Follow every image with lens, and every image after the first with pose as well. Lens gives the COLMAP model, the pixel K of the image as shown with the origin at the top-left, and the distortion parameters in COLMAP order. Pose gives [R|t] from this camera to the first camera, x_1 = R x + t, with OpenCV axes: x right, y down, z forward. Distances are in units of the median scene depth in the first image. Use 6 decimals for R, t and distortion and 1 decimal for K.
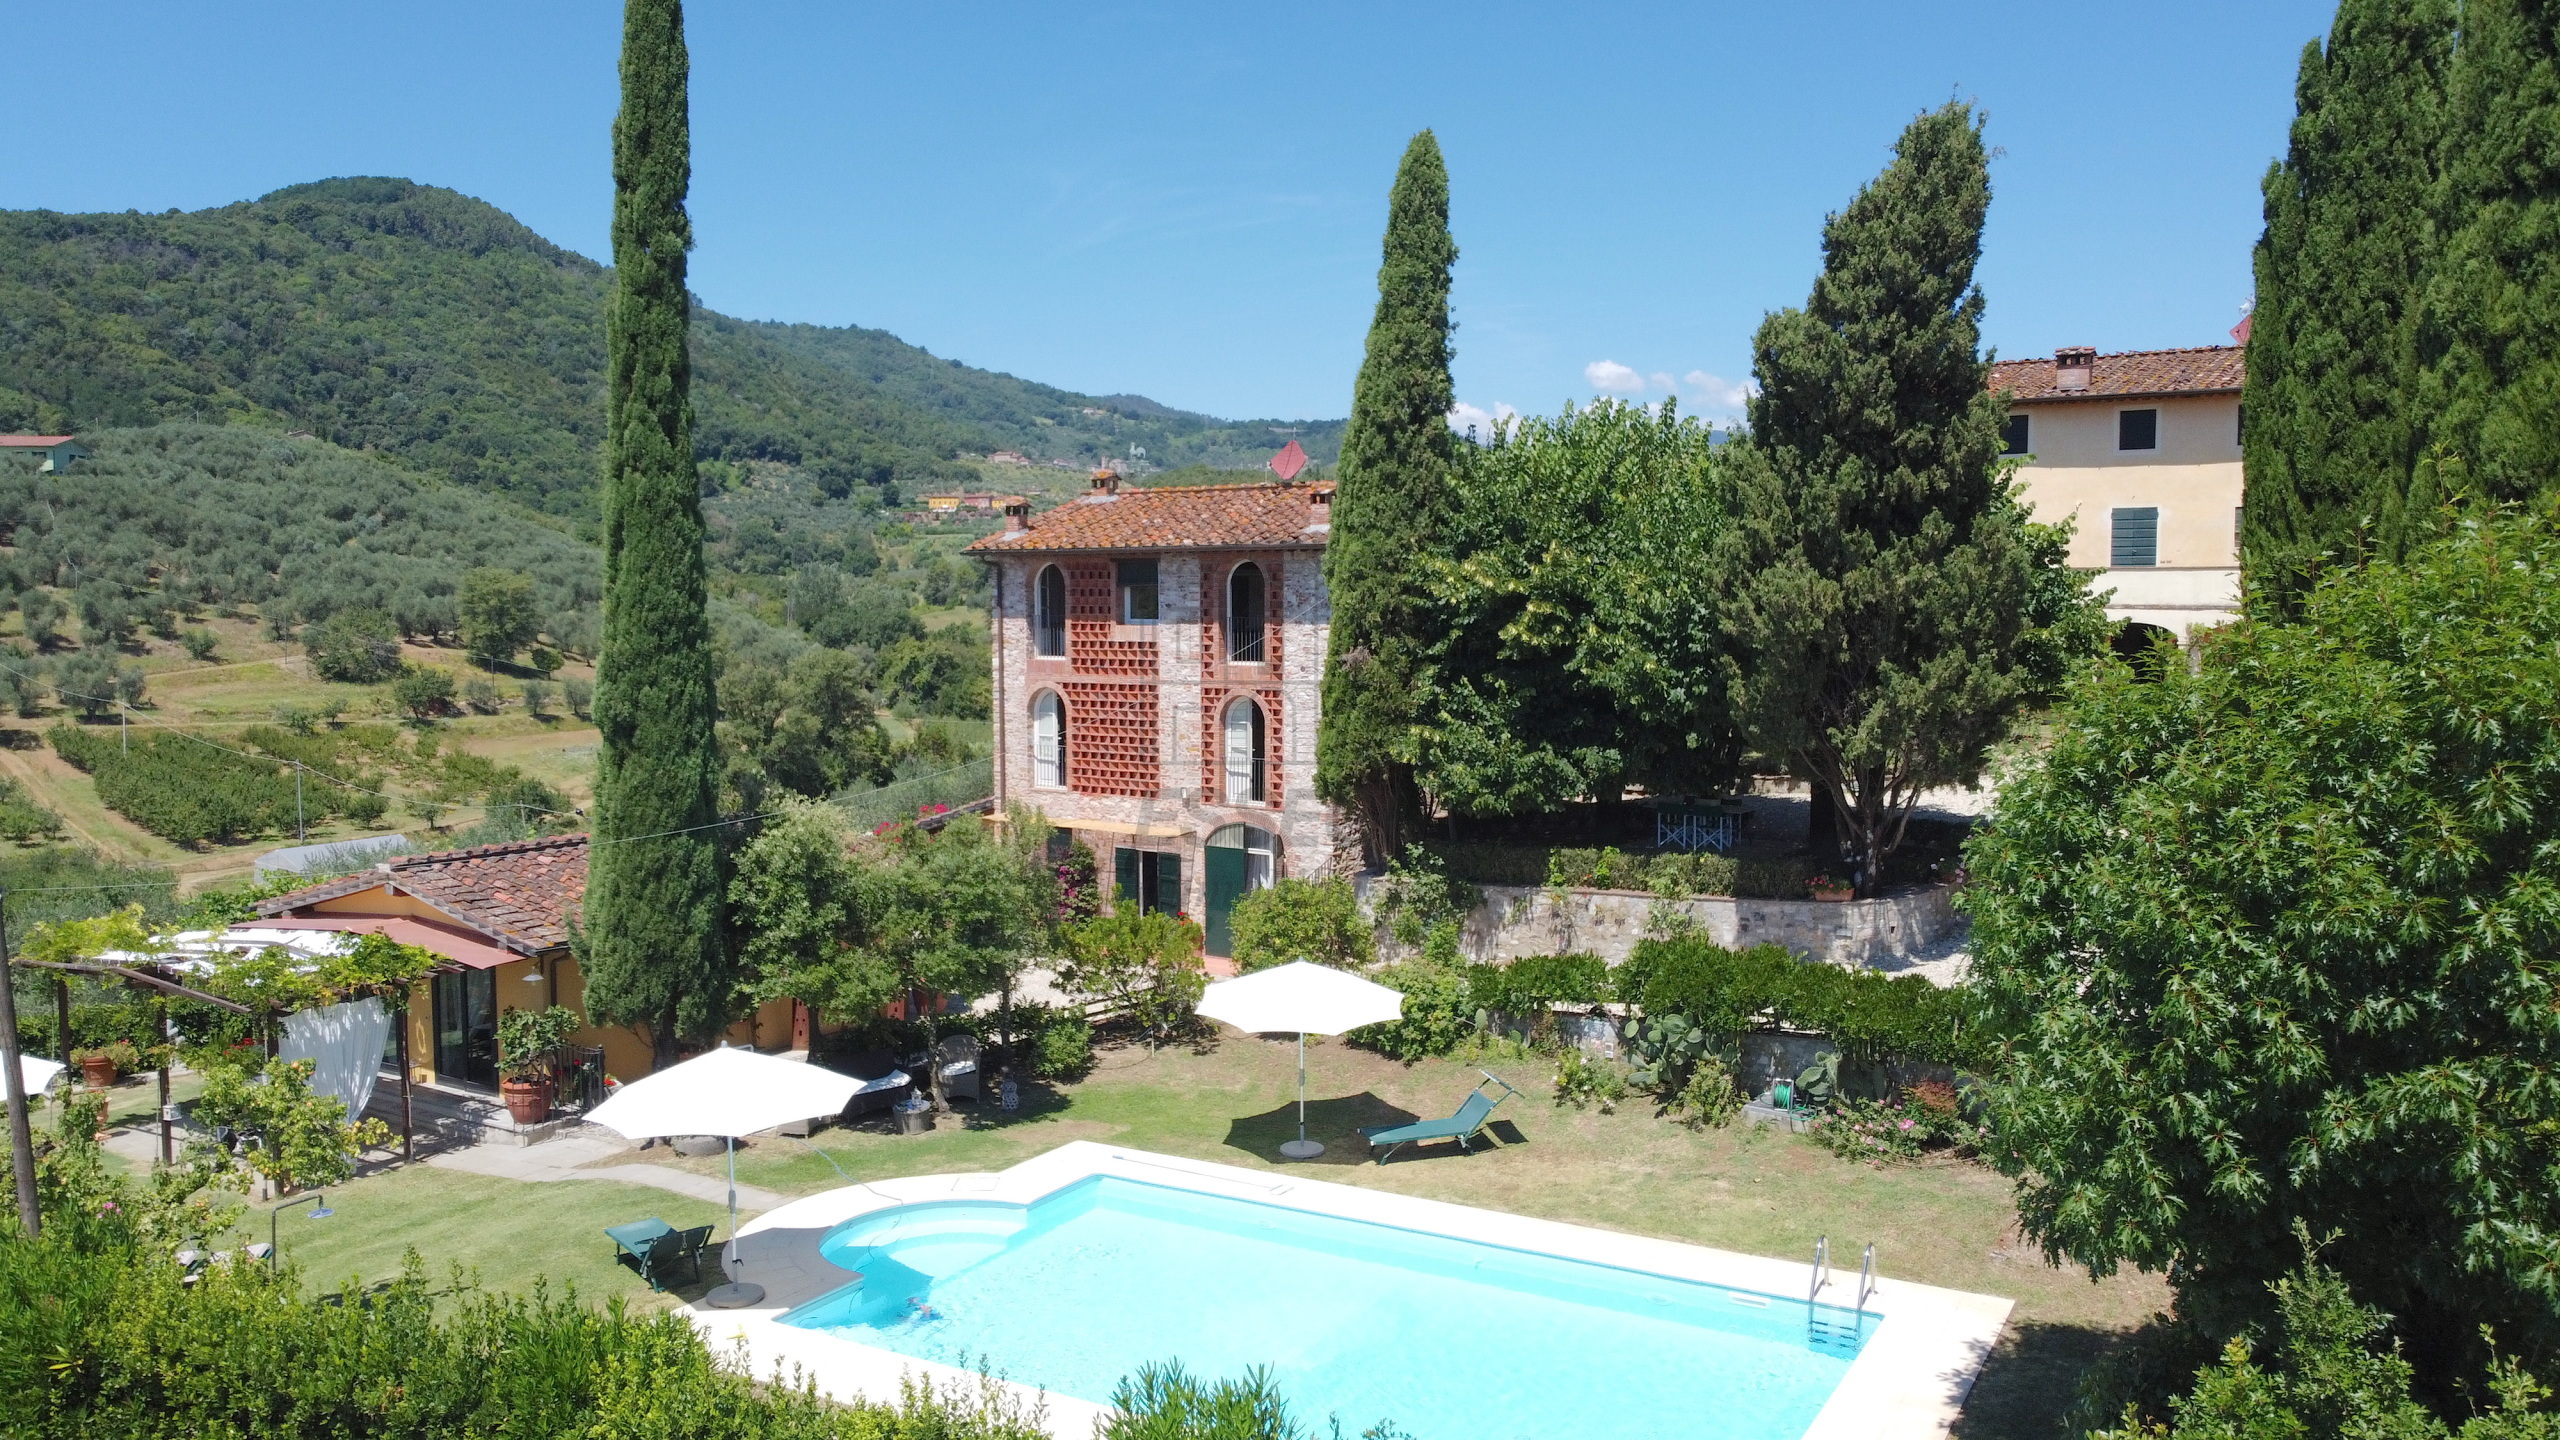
lens RADIAL K [[1925.0, 0, 1269.3], [0, 1925.0, 714.8], [0, 0, 1]] dist [0.000984, -0.018863]
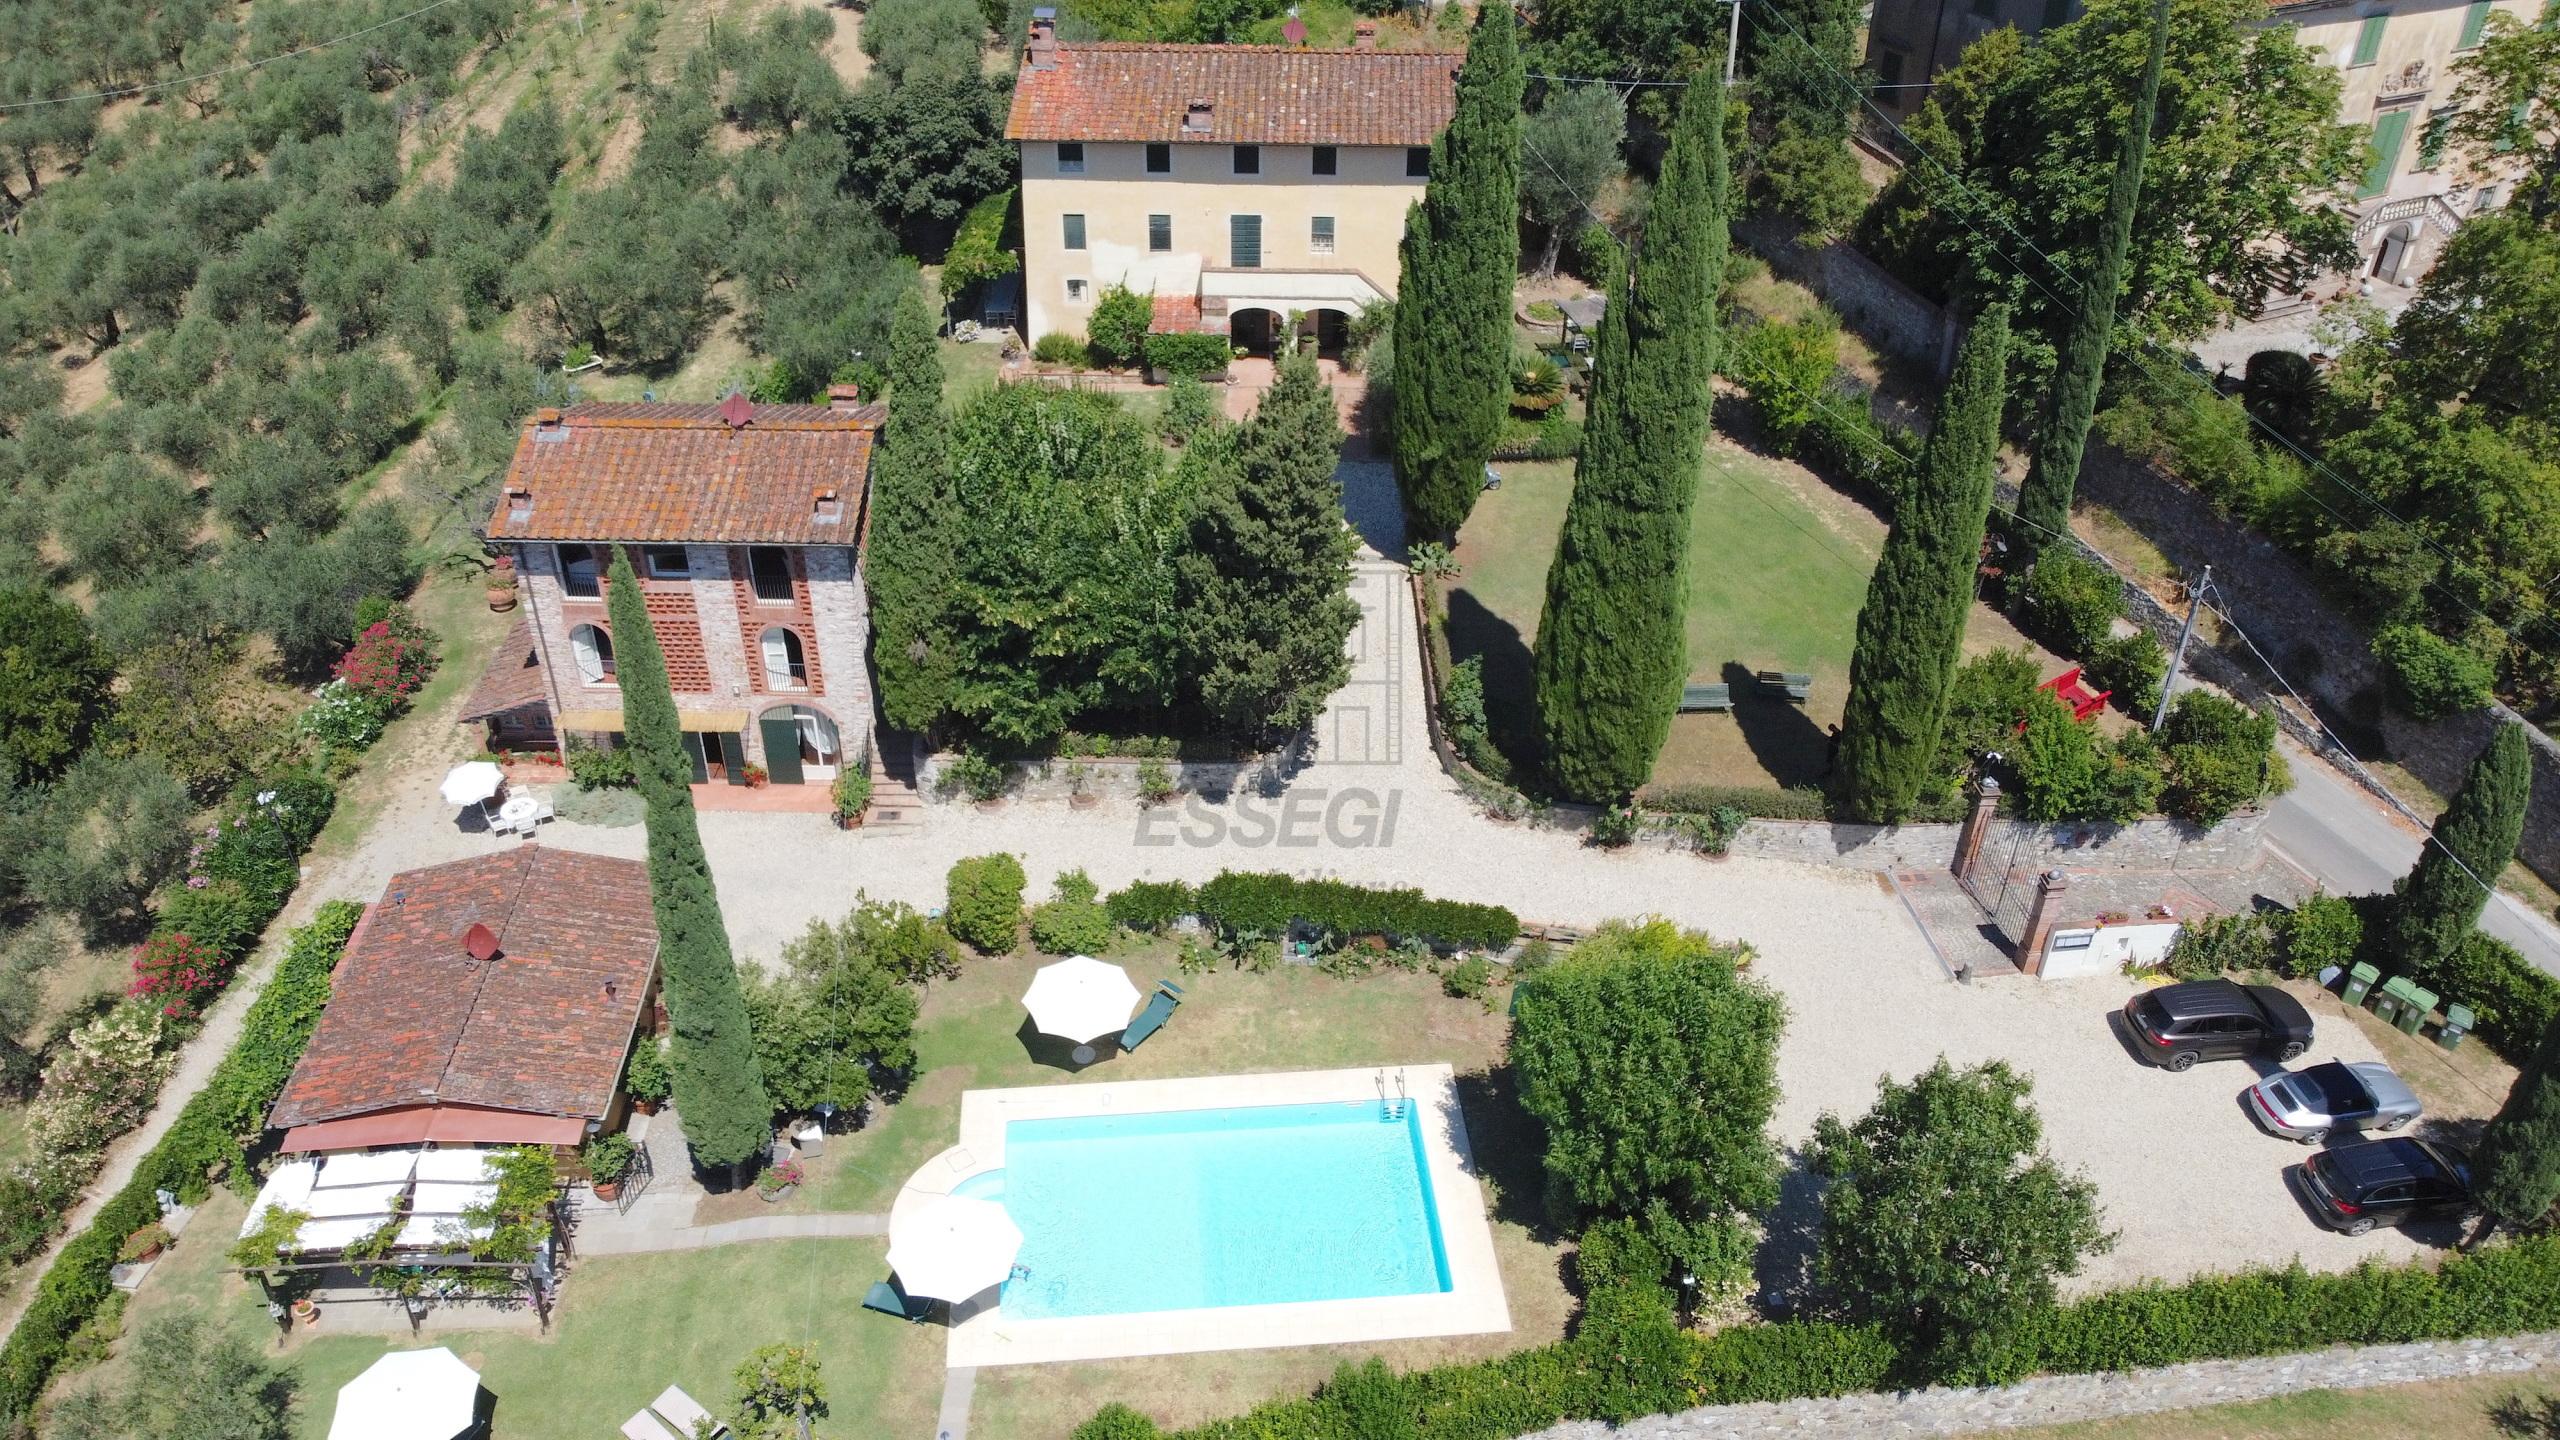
lens RADIAL K [[1925.0, 0, 1274.9], [0, 1925.0, 716.1], [0, 0, 1]] dist [0.000984, -0.018863]
pose [[0.822459, -0.308536, 0.477878, -0.044222], [0.027139, 0.860442, 0.508826, -0.071515], [-0.568177, -0.405519, 0.716051, -0.022418]]
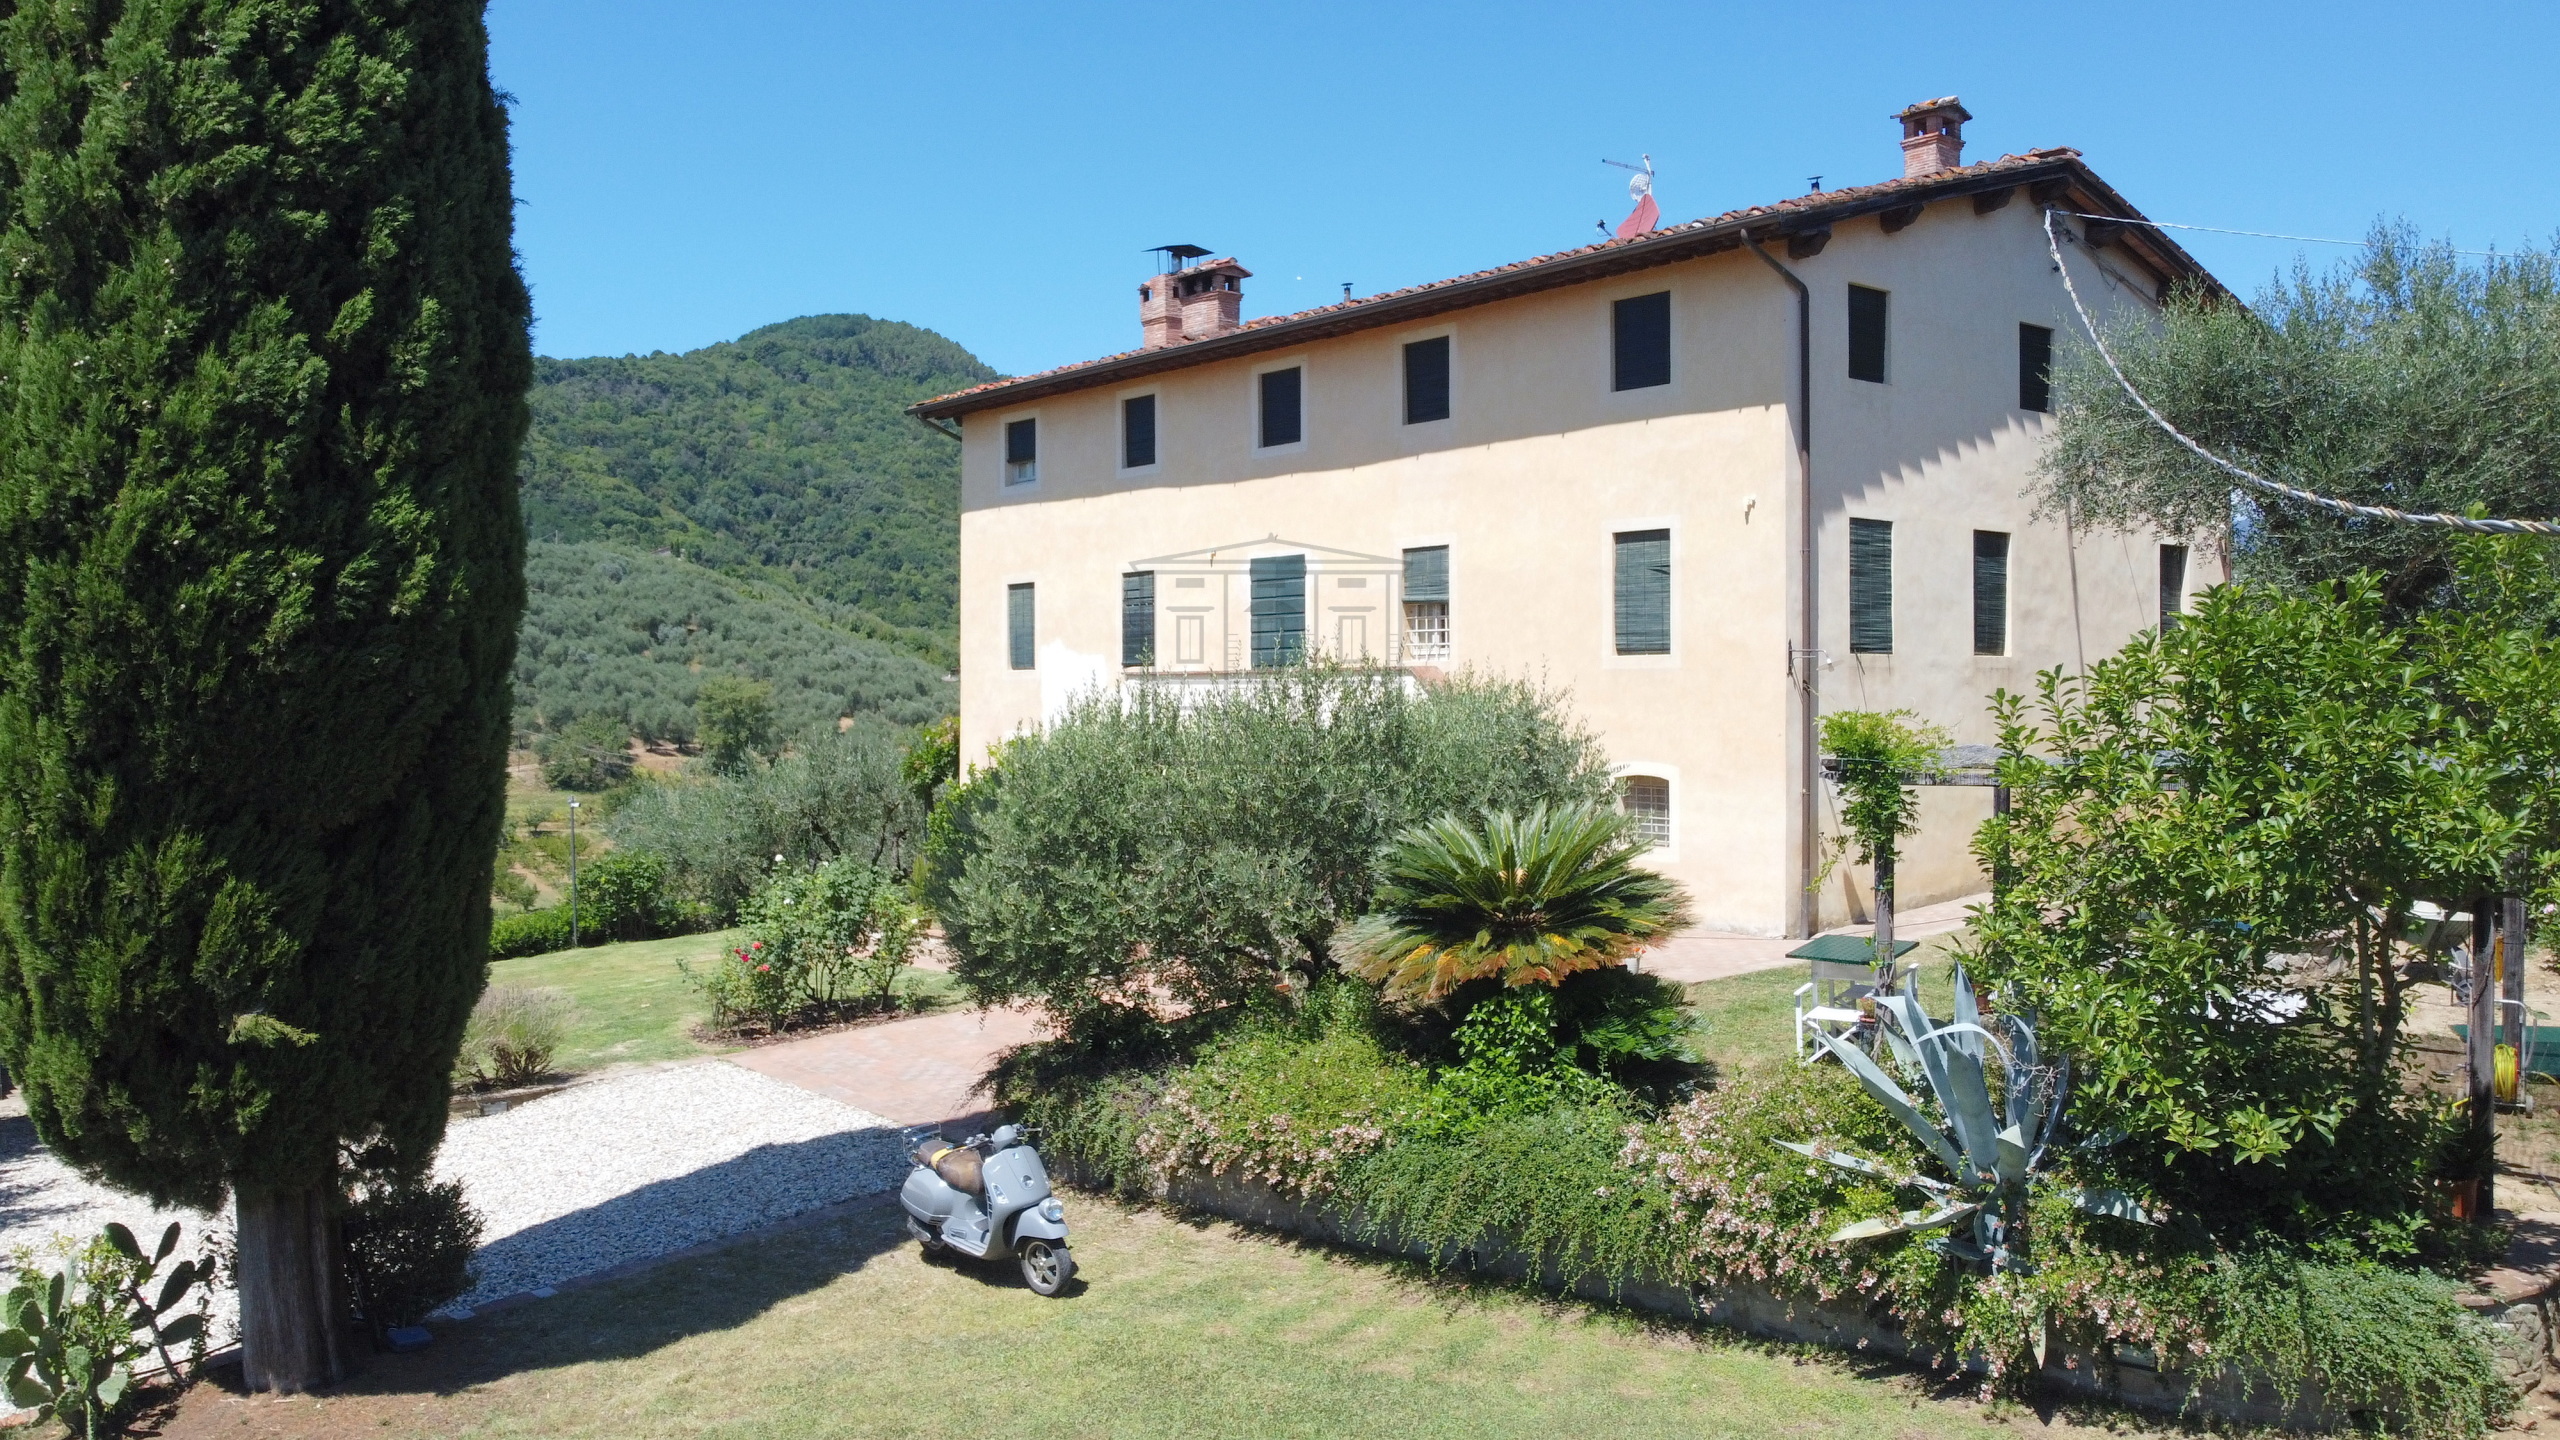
lens RADIAL K [[1925.0, 0, 1278.4], [0, 1925.0, 720.1], [0, 0, 1]] dist [0.000984, -0.018863]
pose [[0.973903, -0.001053, -0.226962, 0.080686], [-0.010543, 0.998700, -0.049875, -0.005310], [0.226719, 0.050966, 0.972626, 0.070400]]
